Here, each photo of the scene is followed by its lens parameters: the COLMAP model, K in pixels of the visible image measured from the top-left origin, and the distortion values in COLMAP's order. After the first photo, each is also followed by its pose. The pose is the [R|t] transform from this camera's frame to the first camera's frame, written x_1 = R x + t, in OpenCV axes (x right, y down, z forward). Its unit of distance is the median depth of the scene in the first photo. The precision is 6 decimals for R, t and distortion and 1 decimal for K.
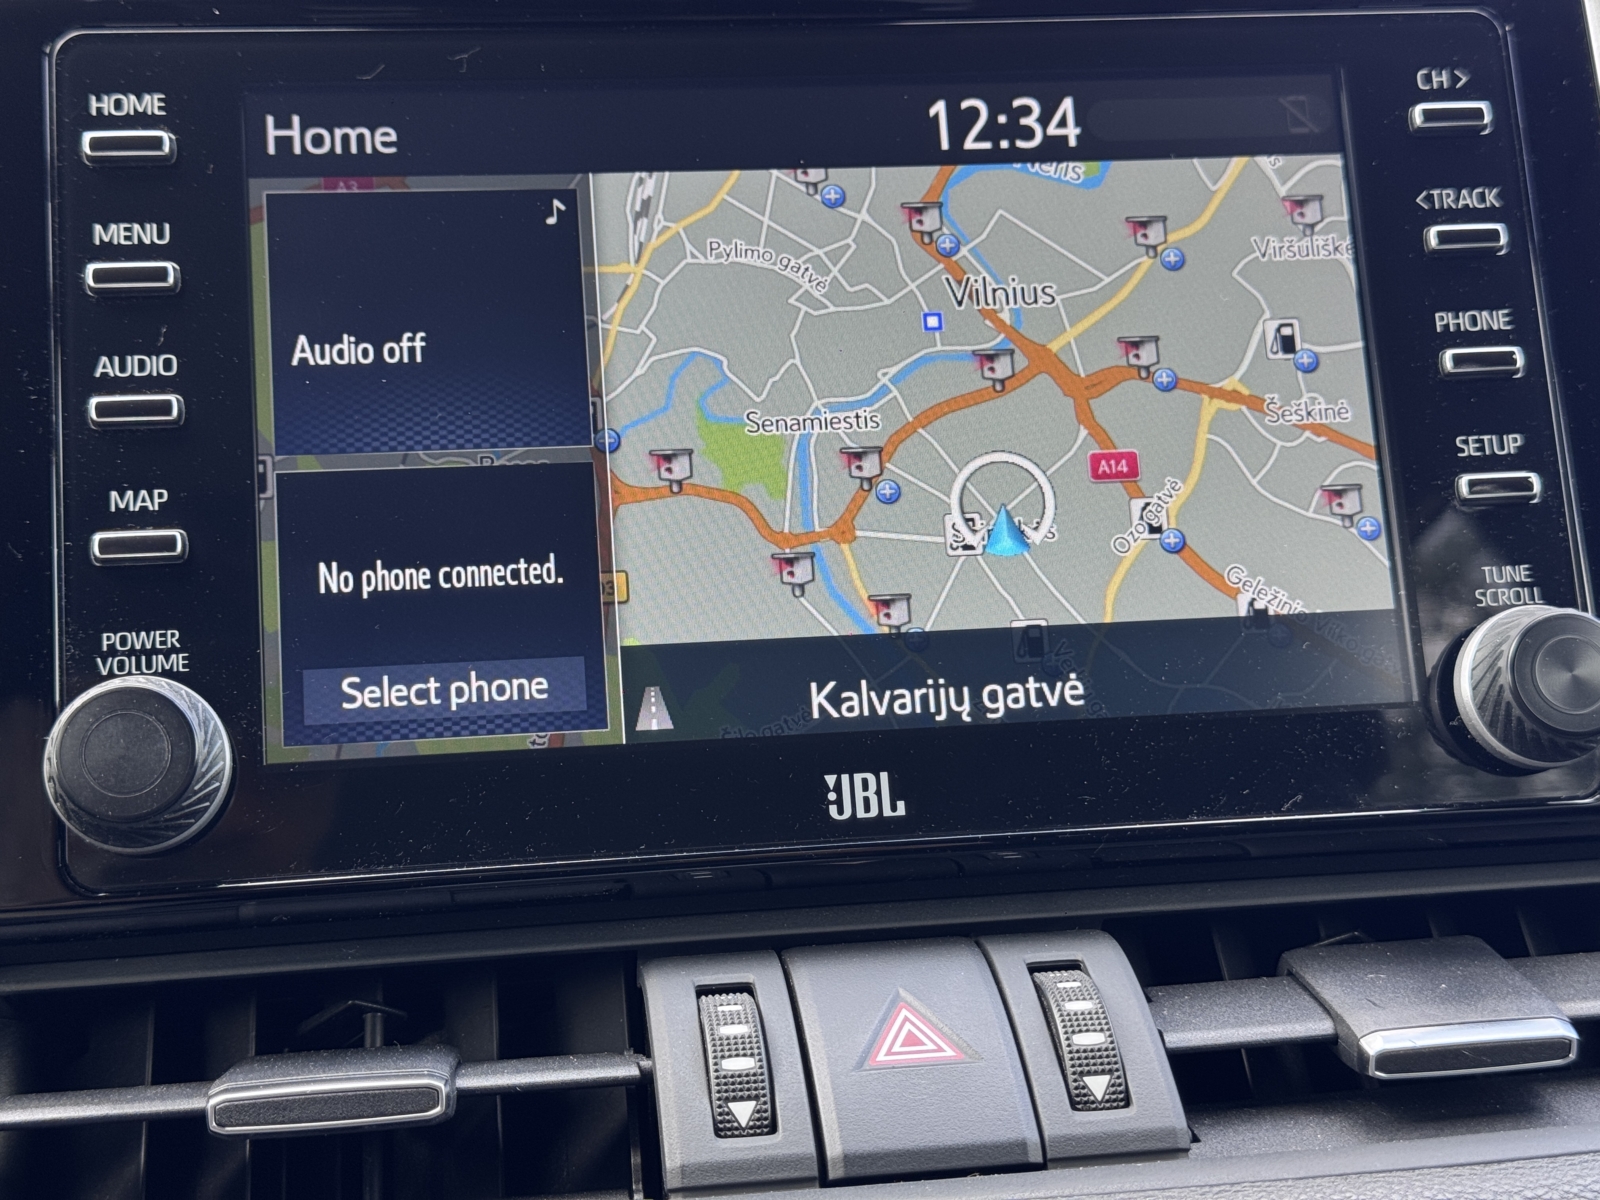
lens RADIAL K [[2291.6, 0, 802.7], [0, 2291.6, 627.5], [0, 0, 1]] dist [0.058715, 0.000000]
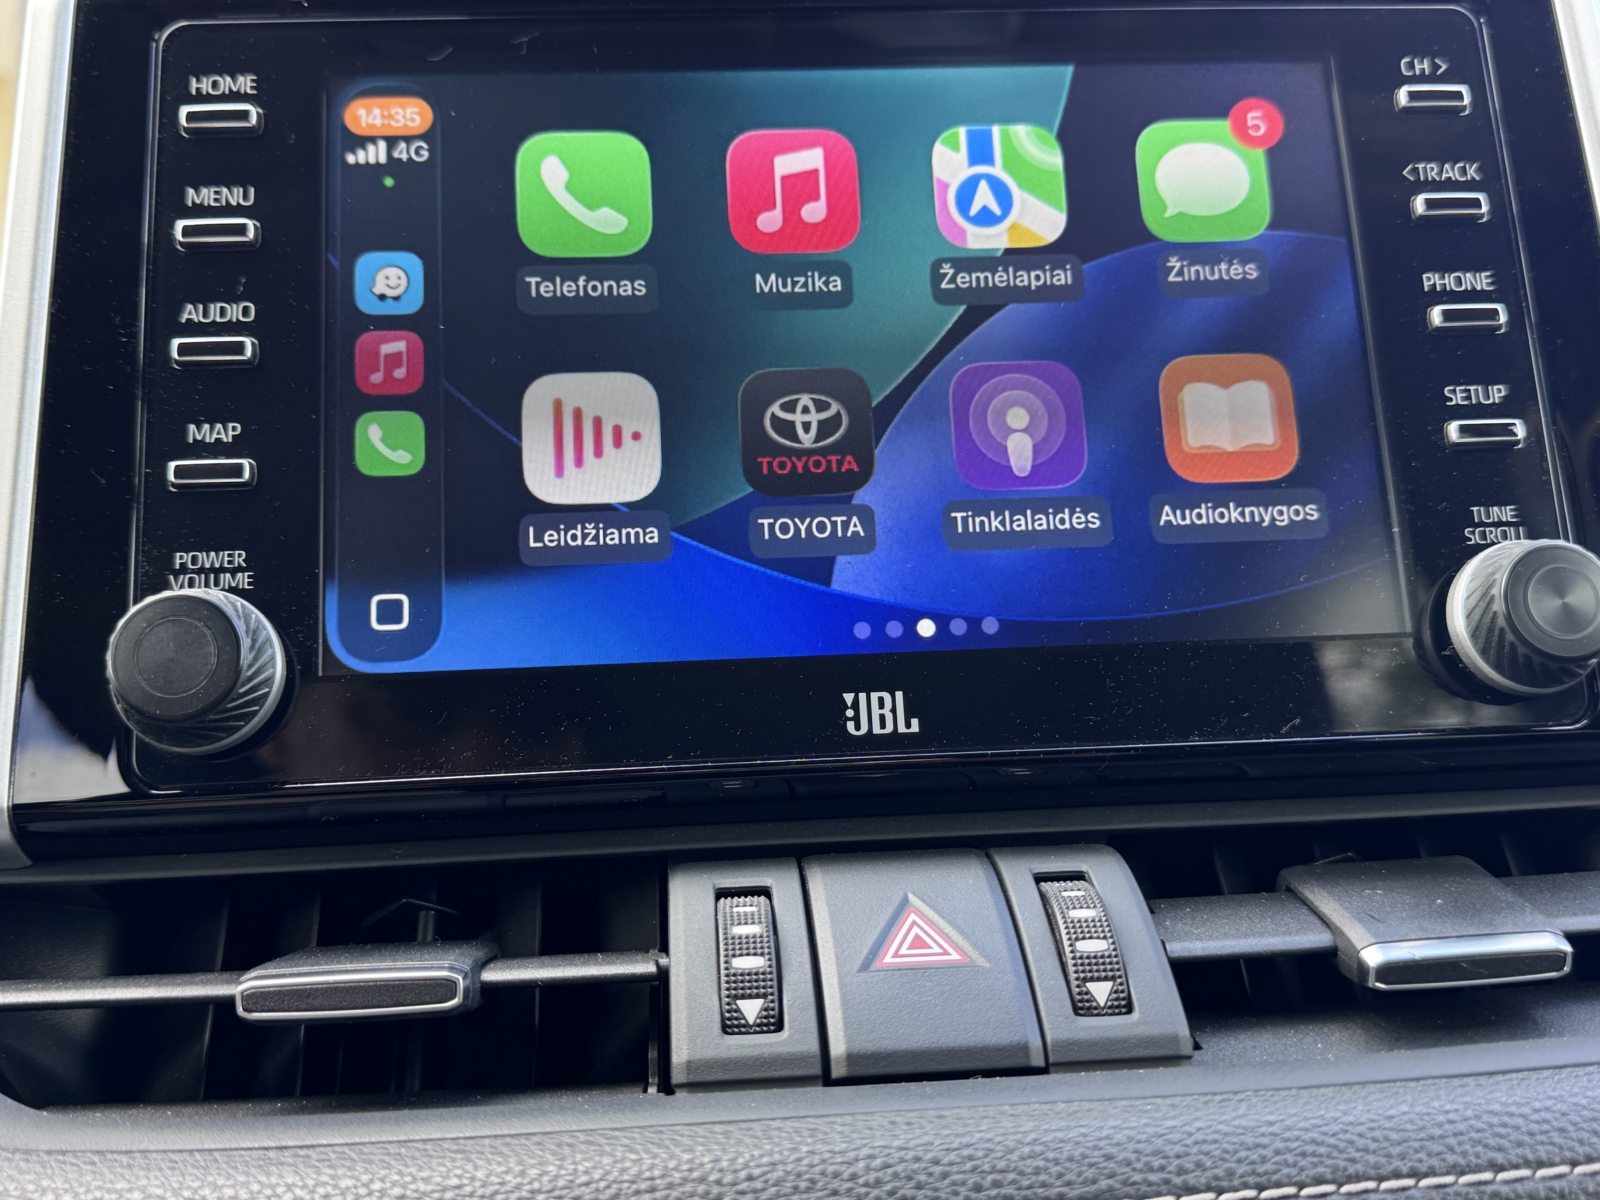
lens RADIAL K [[1677.0, 0, 798.2], [0, 1677.0, 600.8], [0, 0, 1]] dist [0.008465, 0.000000]
pose [[0.998088, 0.005905, -0.061525, 0.036317], [-0.008148, 0.999309, -0.036267, 0.050277], [0.061269, 0.036699, 0.997446, 0.225006]]
